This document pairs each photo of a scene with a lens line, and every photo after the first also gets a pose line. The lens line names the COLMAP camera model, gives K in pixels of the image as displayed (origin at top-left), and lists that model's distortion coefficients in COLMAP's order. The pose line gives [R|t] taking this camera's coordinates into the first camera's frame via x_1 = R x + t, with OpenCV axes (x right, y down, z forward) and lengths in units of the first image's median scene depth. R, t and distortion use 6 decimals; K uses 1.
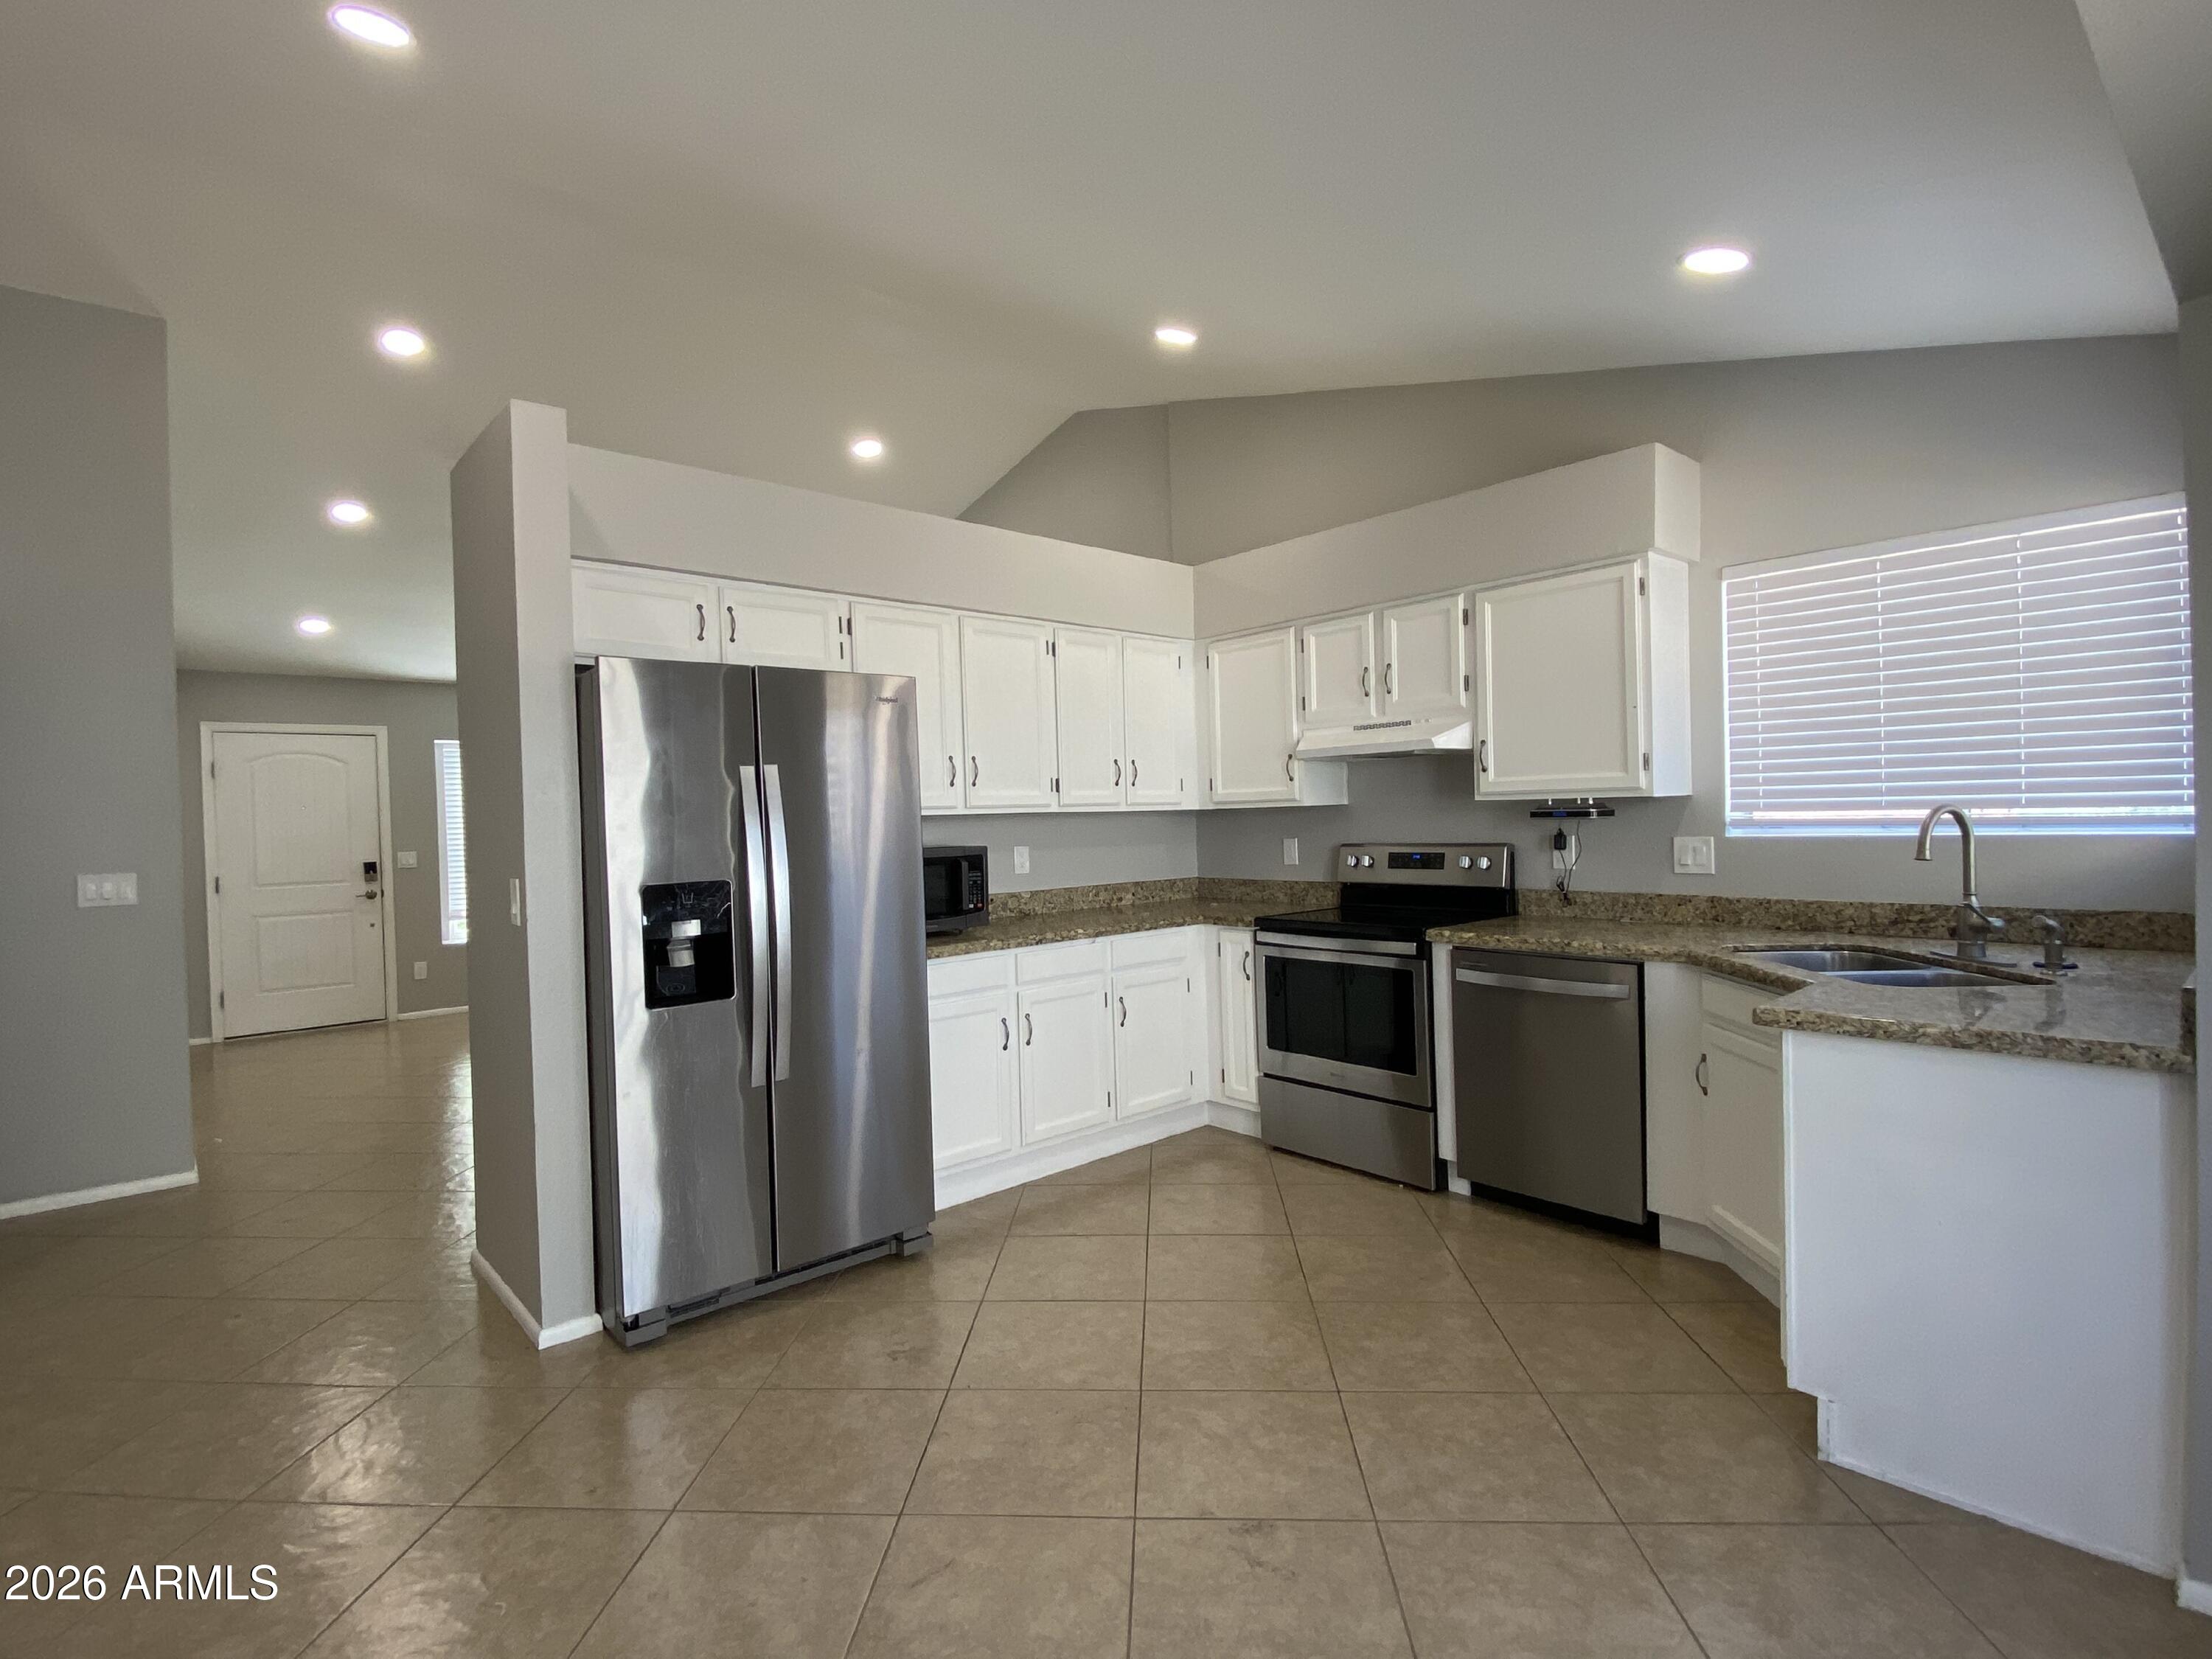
lens RADIAL K [[1071.6, 0, 1103.3], [0, 1071.6, 829.9], [0, 0, 1]] dist [-0.017028, -0.003804]
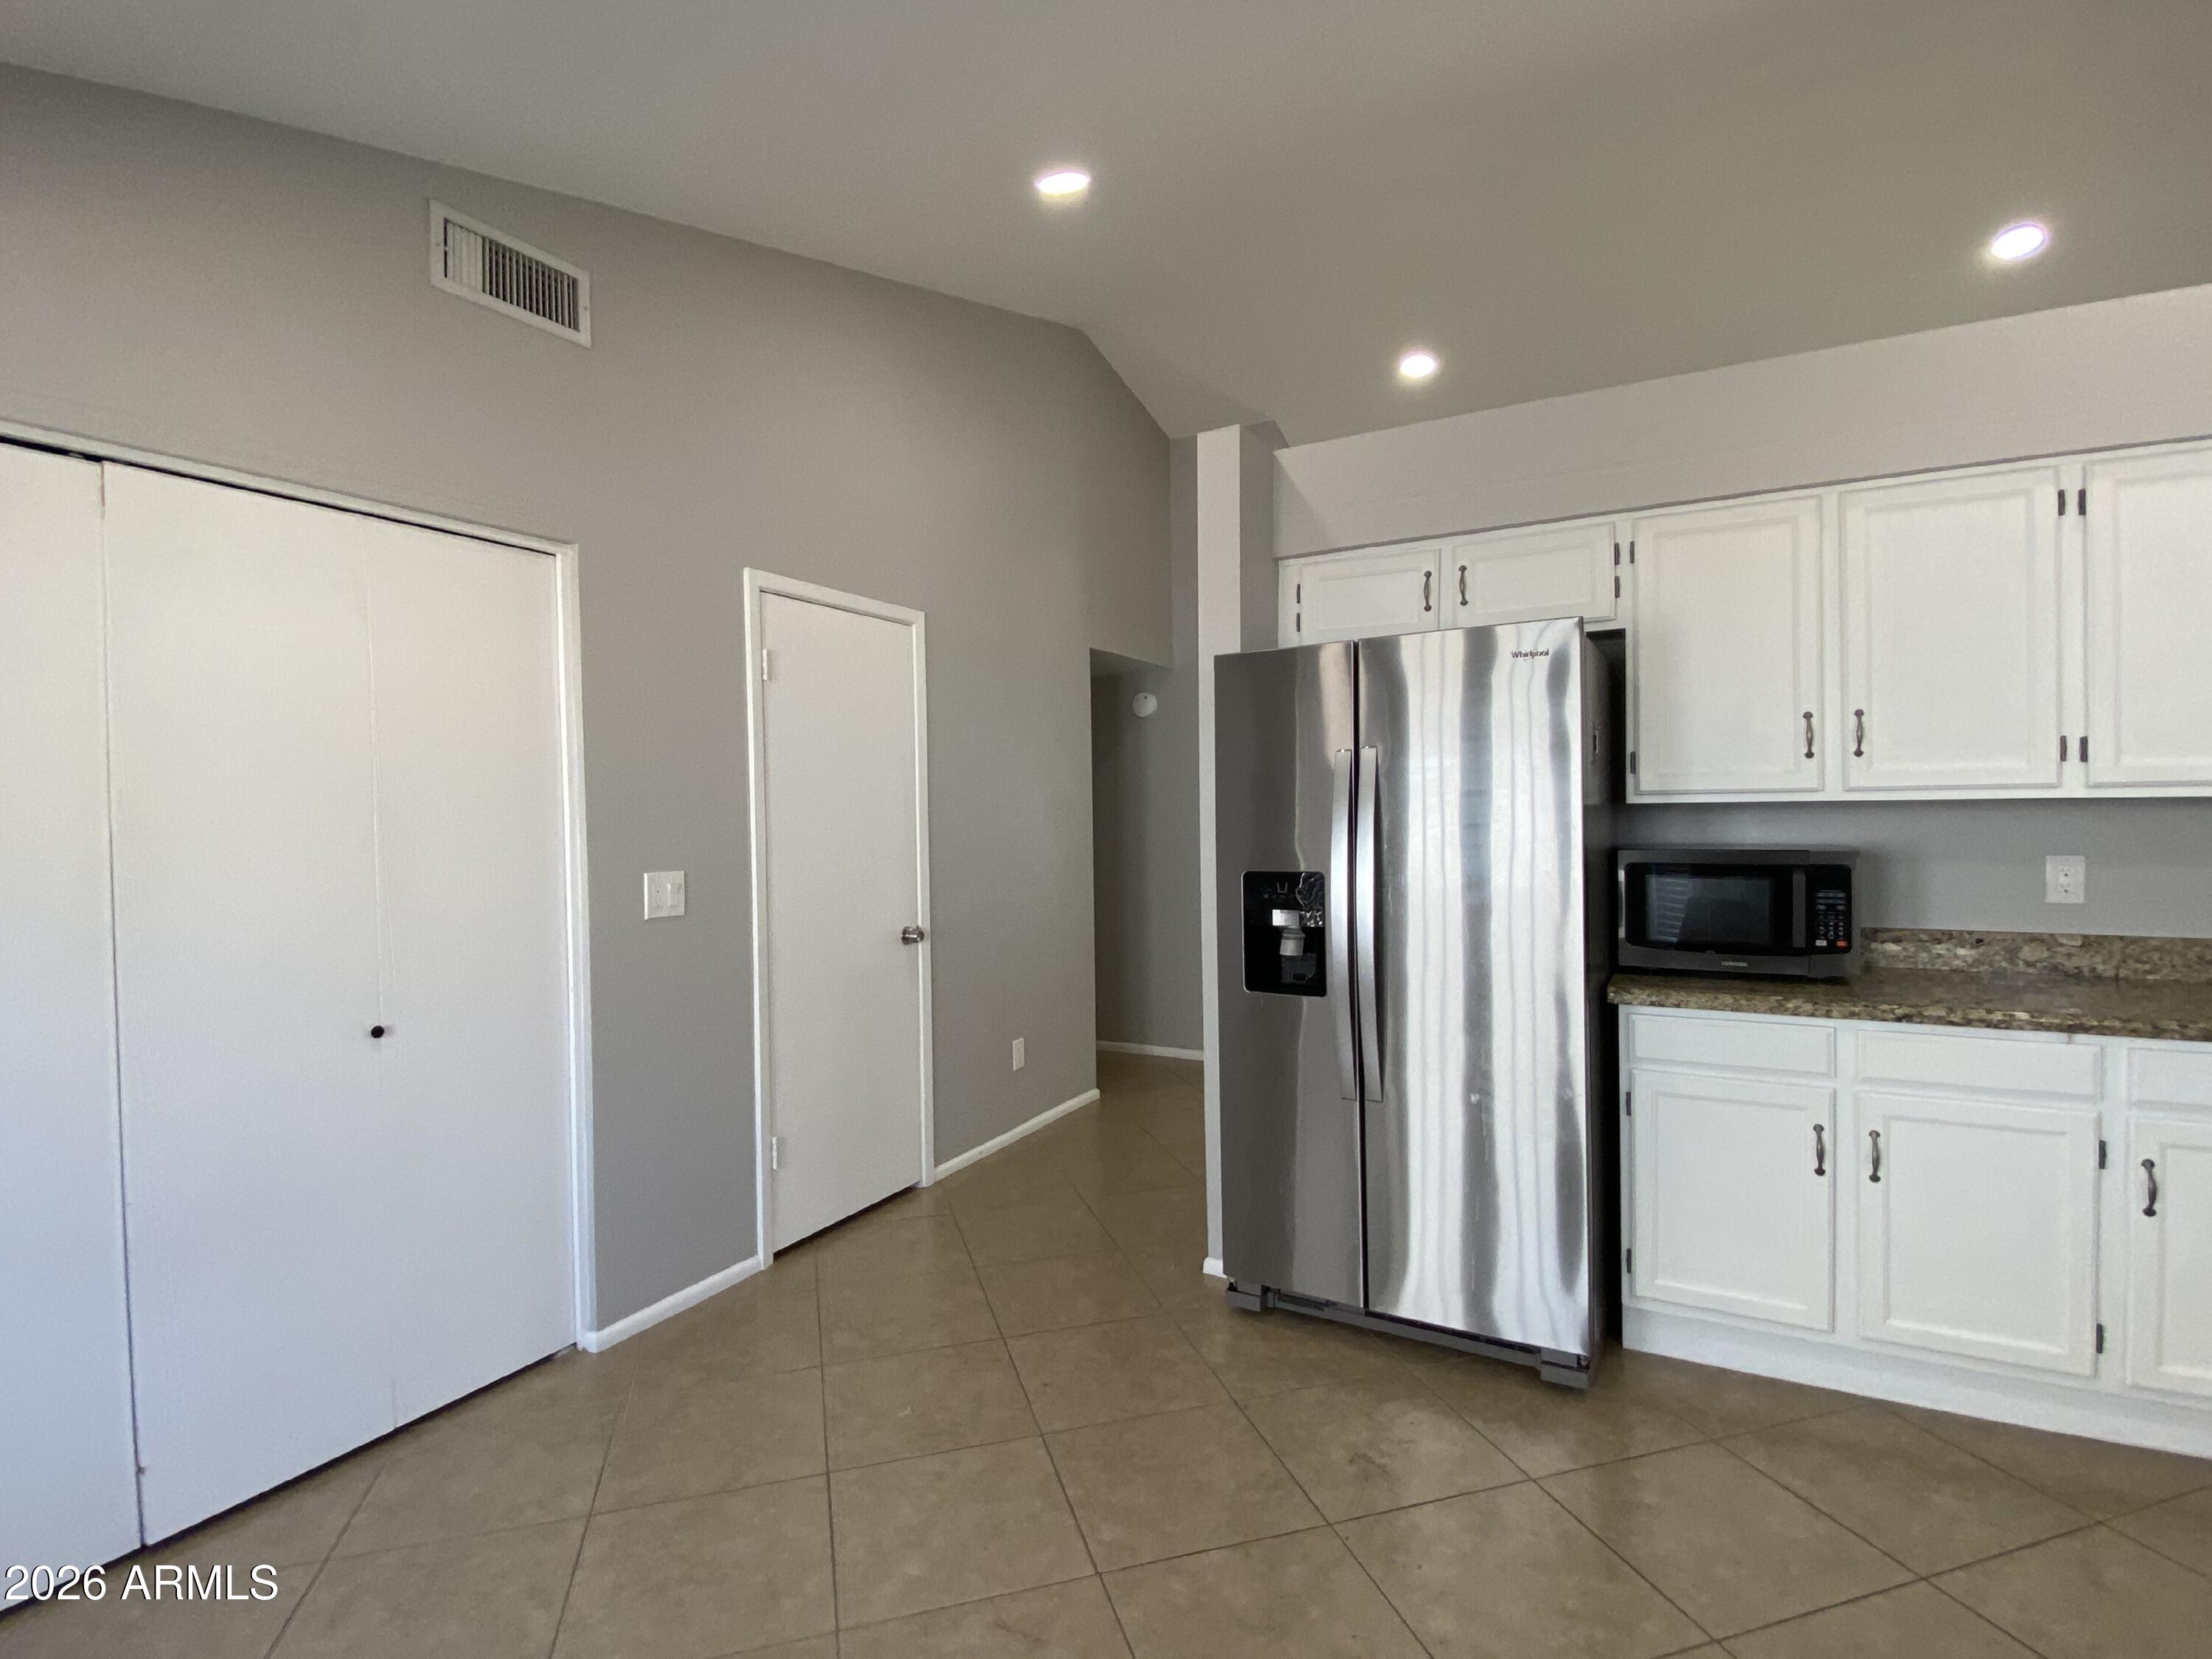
lens RADIAL K [[1071.6, 0, 1019.3], [0, 1071.6, 833.8], [0, 0, 1]] dist [-0.017028, -0.003804]
pose [[0.281192, 0.039494, -0.958838, 0.388123], [-0.004396, 0.999195, 0.039867, -0.020496], [0.959641, -0.006995, 0.281140, 0.387669]]
